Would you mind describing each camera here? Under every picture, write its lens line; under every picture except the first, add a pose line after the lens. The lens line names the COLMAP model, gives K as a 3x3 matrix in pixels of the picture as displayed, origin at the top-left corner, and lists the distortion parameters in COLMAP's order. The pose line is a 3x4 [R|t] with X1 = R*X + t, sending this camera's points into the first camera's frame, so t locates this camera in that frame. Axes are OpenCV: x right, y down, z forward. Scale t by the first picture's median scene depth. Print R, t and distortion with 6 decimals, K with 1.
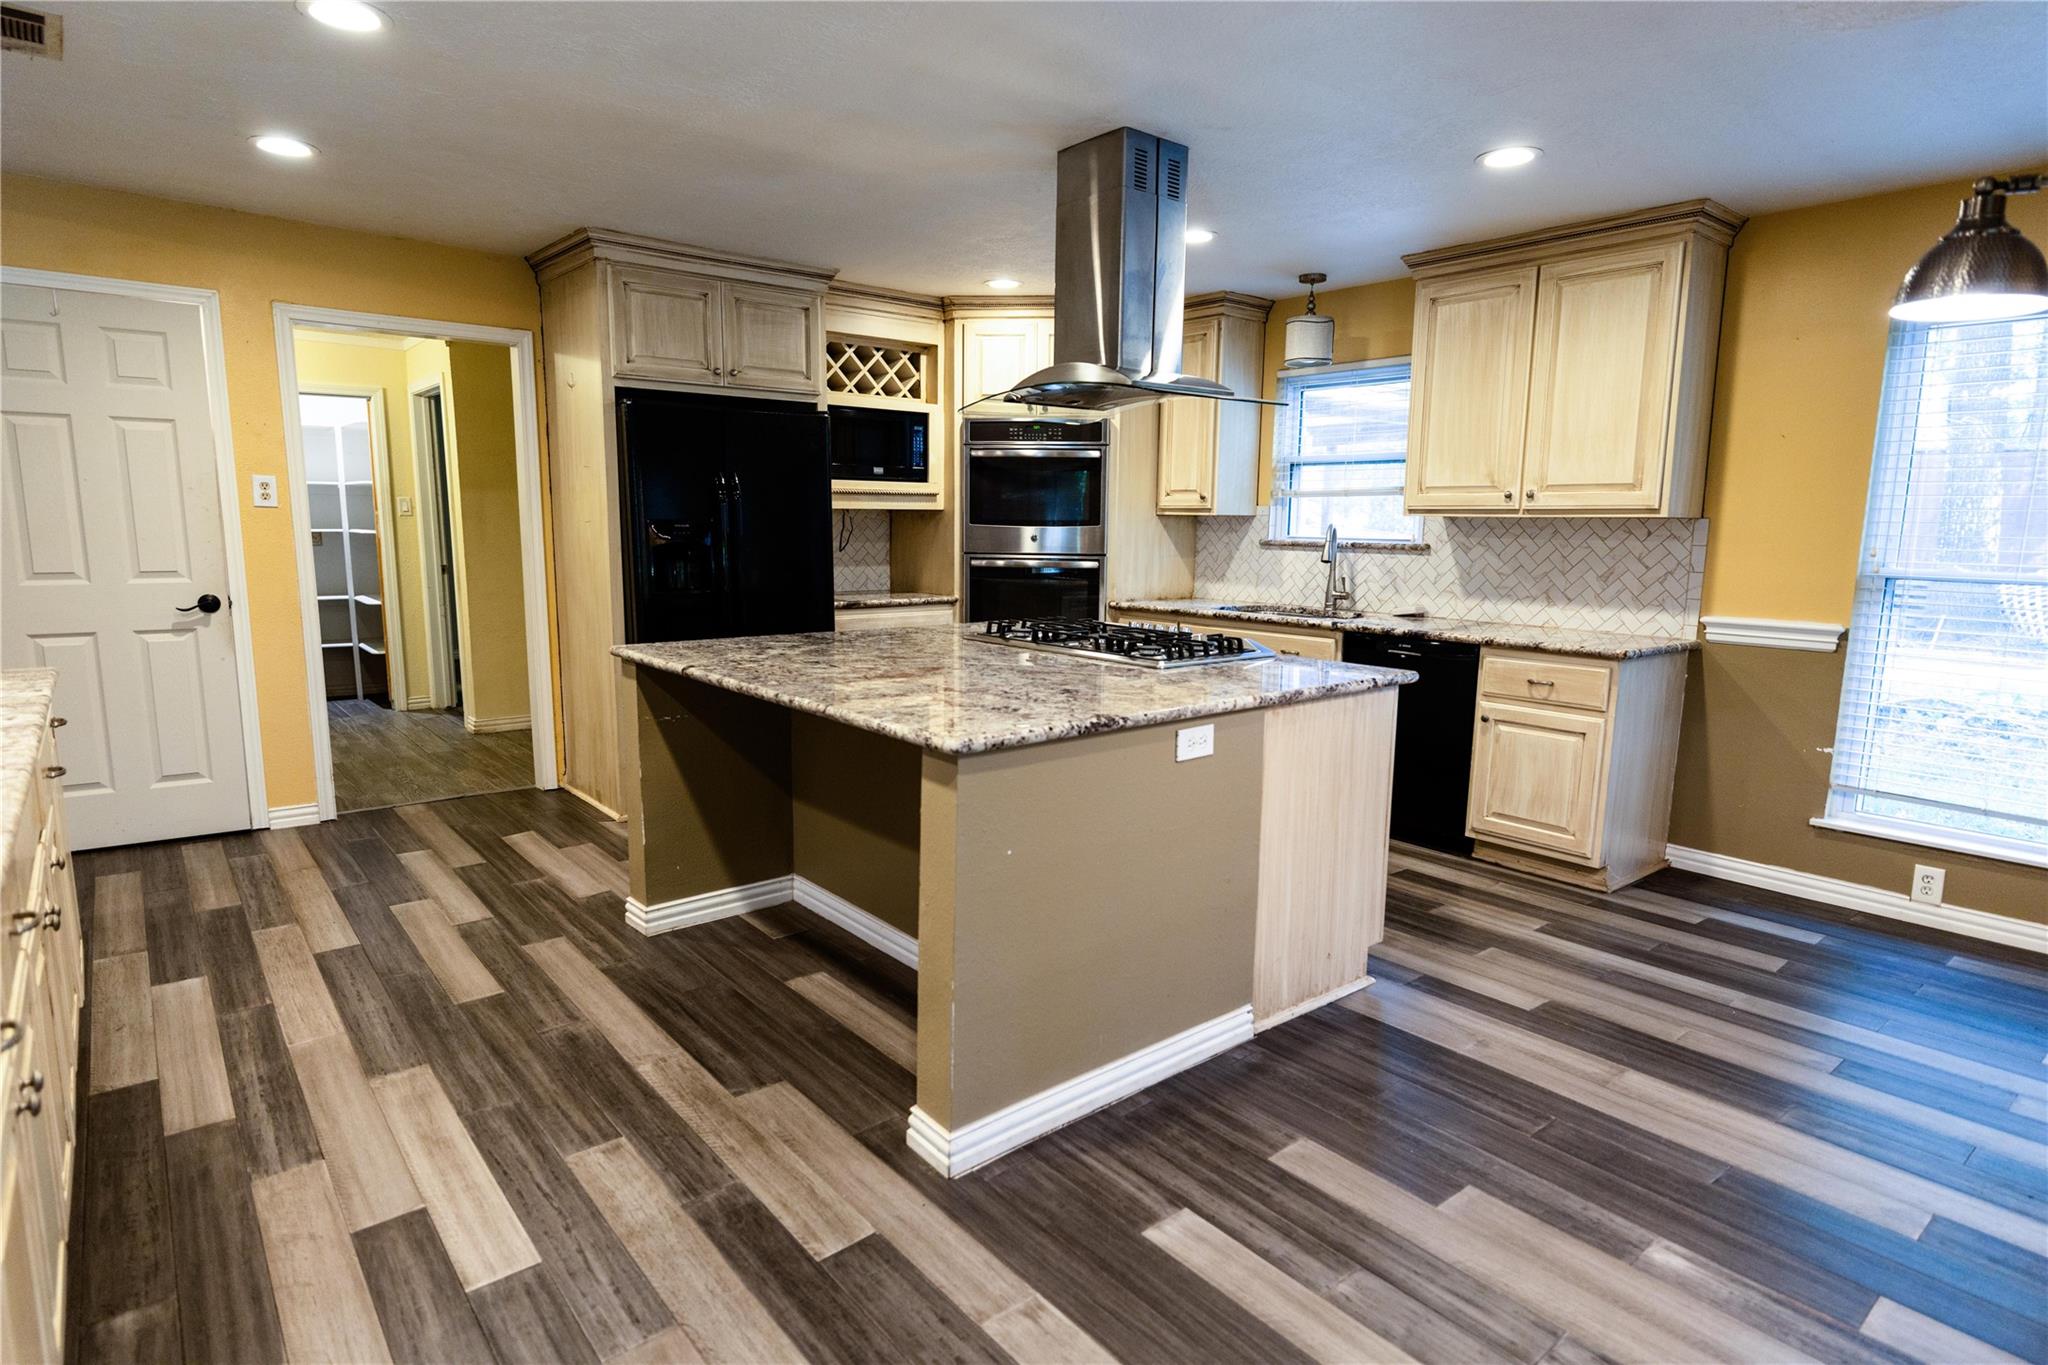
lens RADIAL K [[1093.9, 0, 1011.2], [0, 1093.9, 688.2], [0, 0, 1]] dist [0.004029, -0.000543]
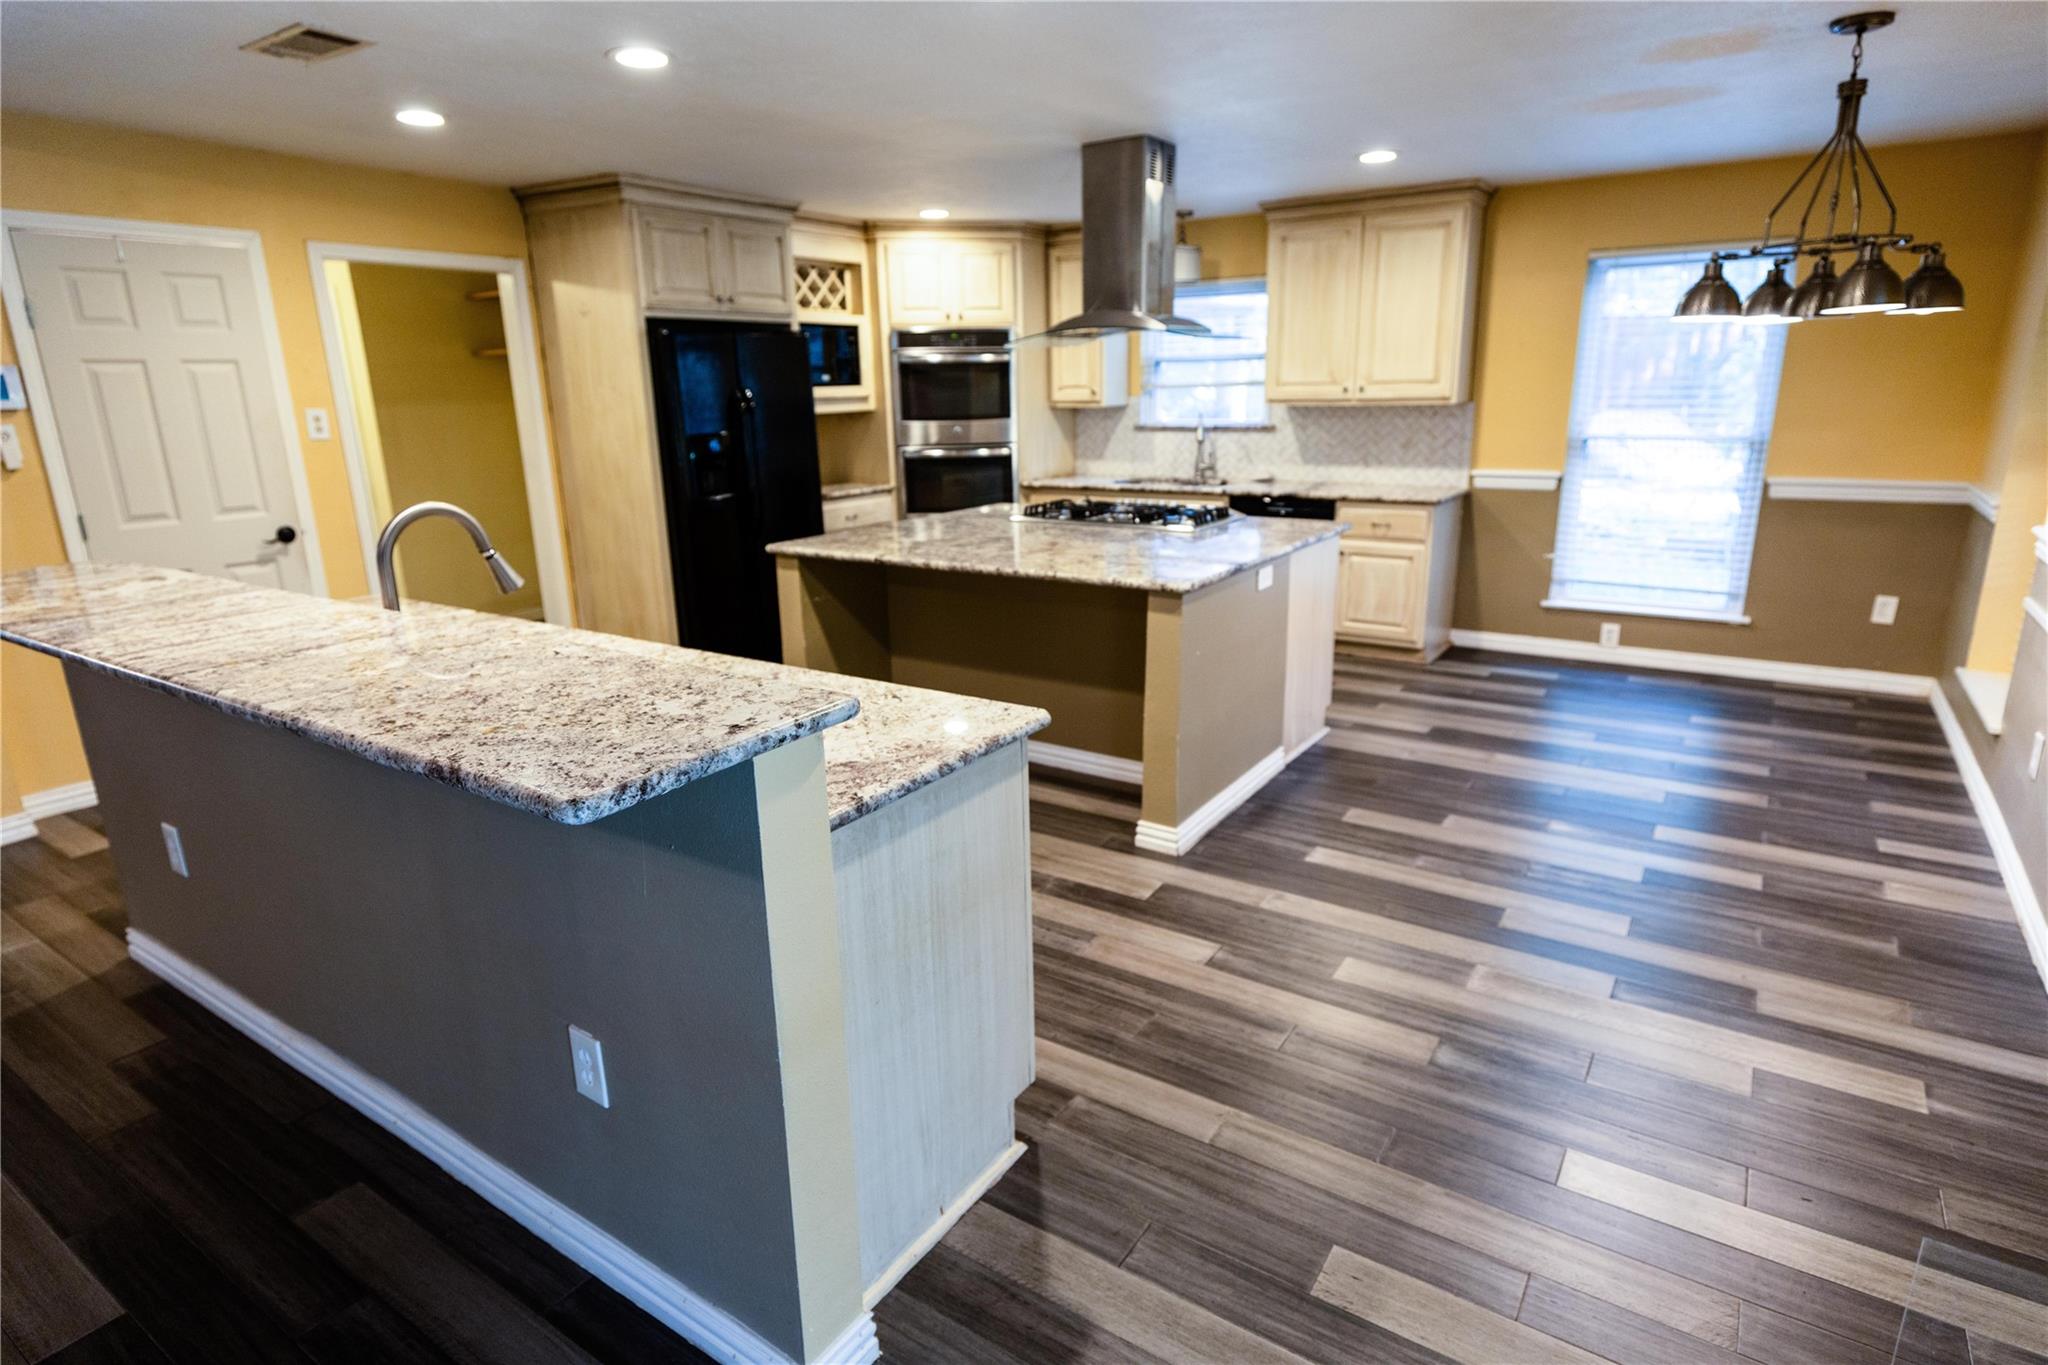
lens RADIAL K [[1093.9, 0, 1013.6], [0, 1093.9, 681.6], [0, 0, 1]] dist [0.004029, -0.000543]
pose [[0.957092, -0.106840, 0.269370, -0.360224], [0.075923, 0.989533, 0.122716, -0.012881], [-0.279661, -0.096999, 0.955186, -0.235944]]
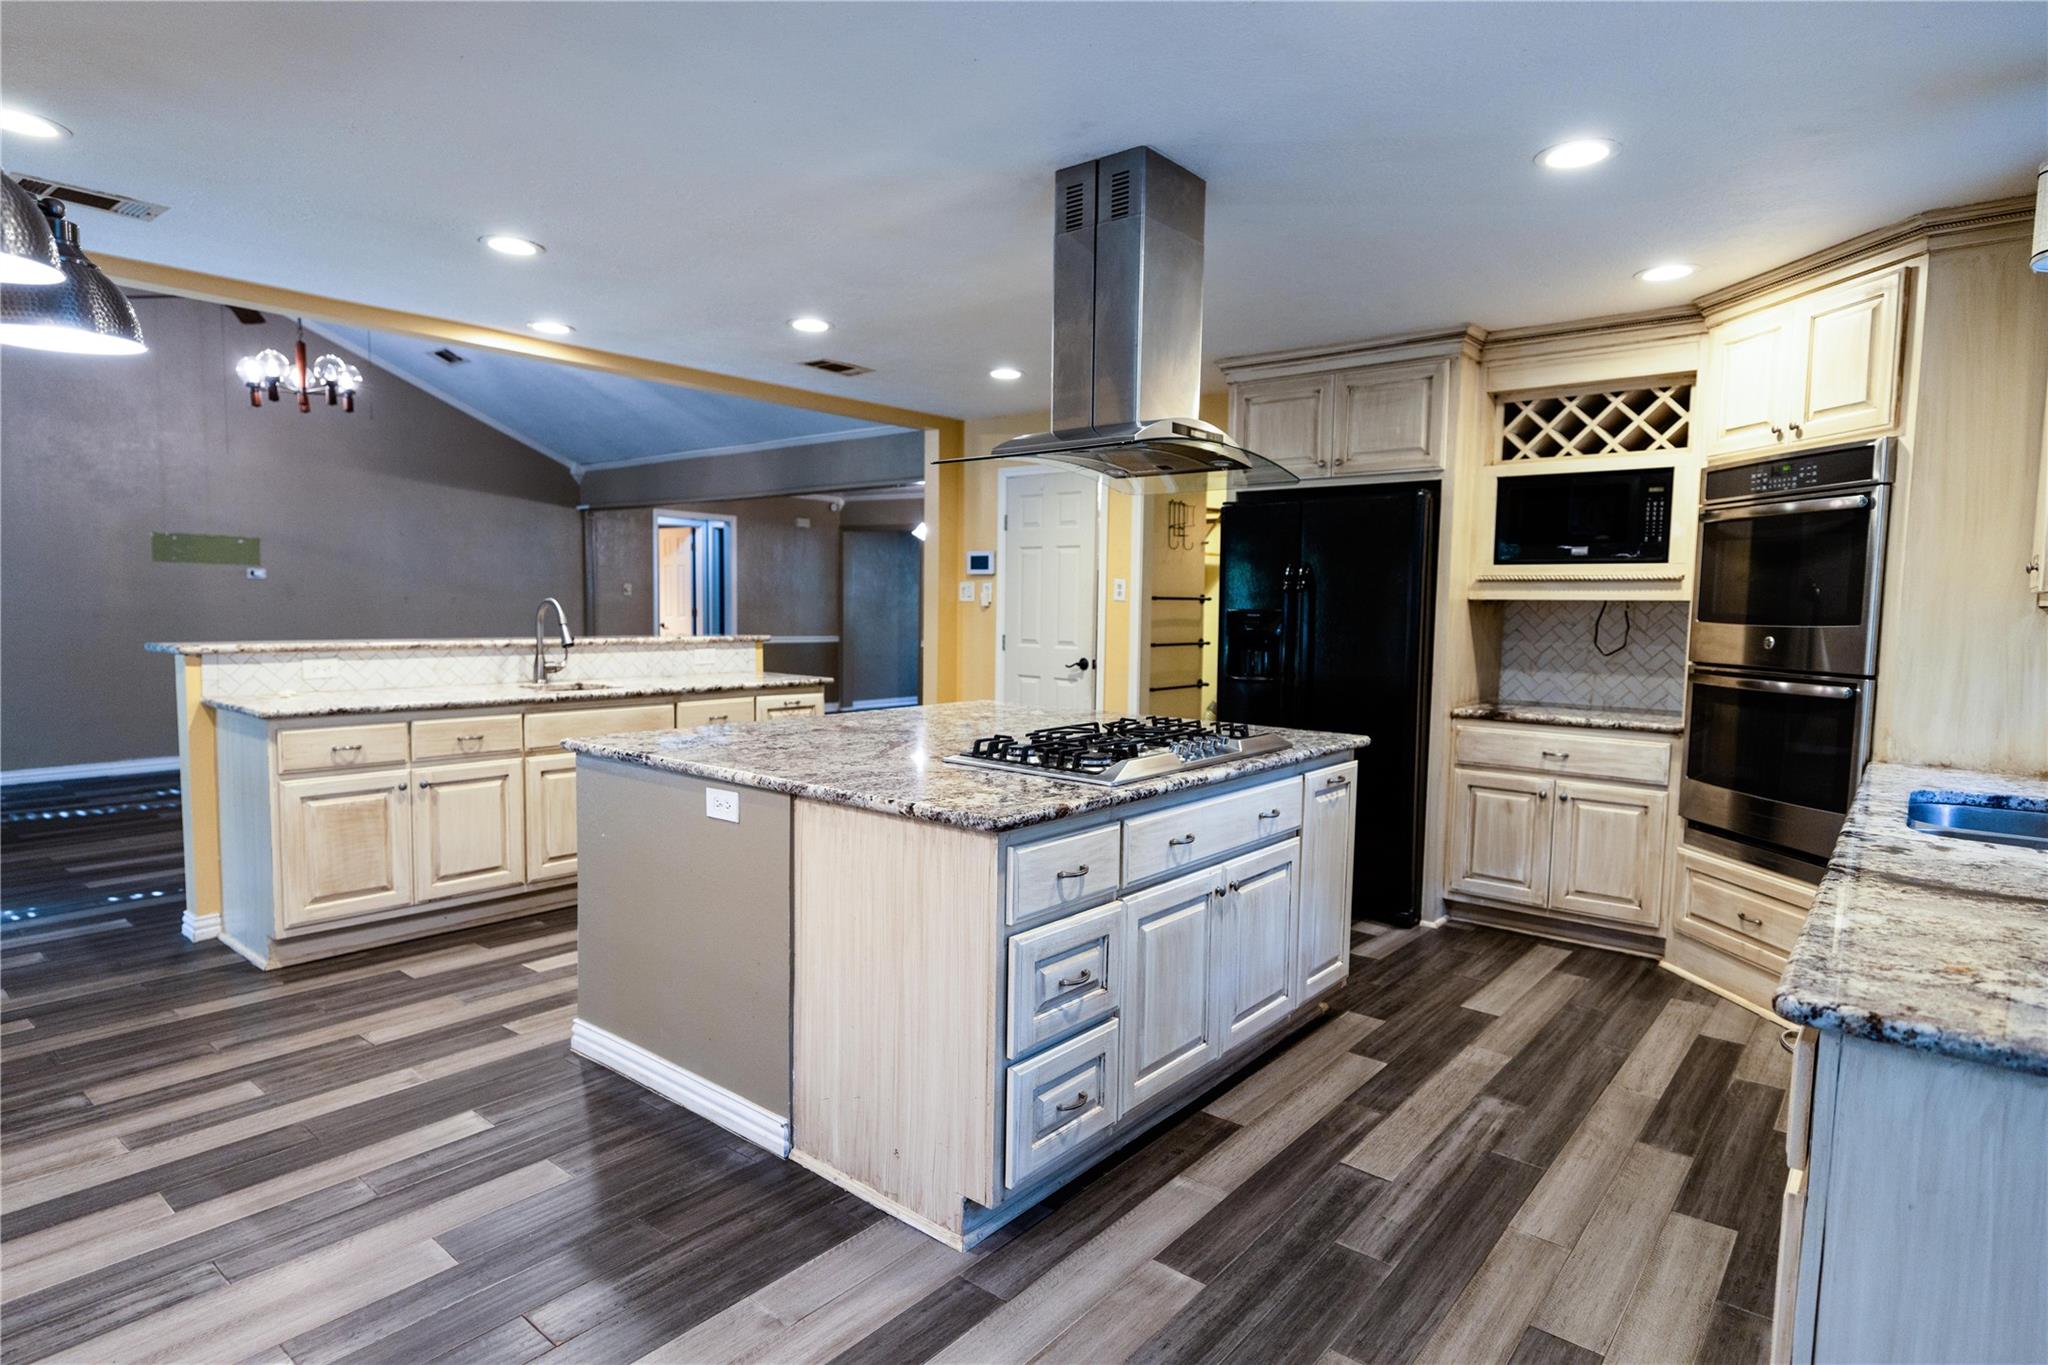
lens RADIAL K [[1093.9, 0, 1019.6], [0, 1093.9, 680.9], [0, 0, 1]] dist [0.004029, -0.000543]
pose [[0.191742, 0.062574, -0.979449, 0.741385], [-0.163927, 0.985988, 0.030900, -0.087493], [0.967658, 0.154634, 0.199313, 0.623062]]
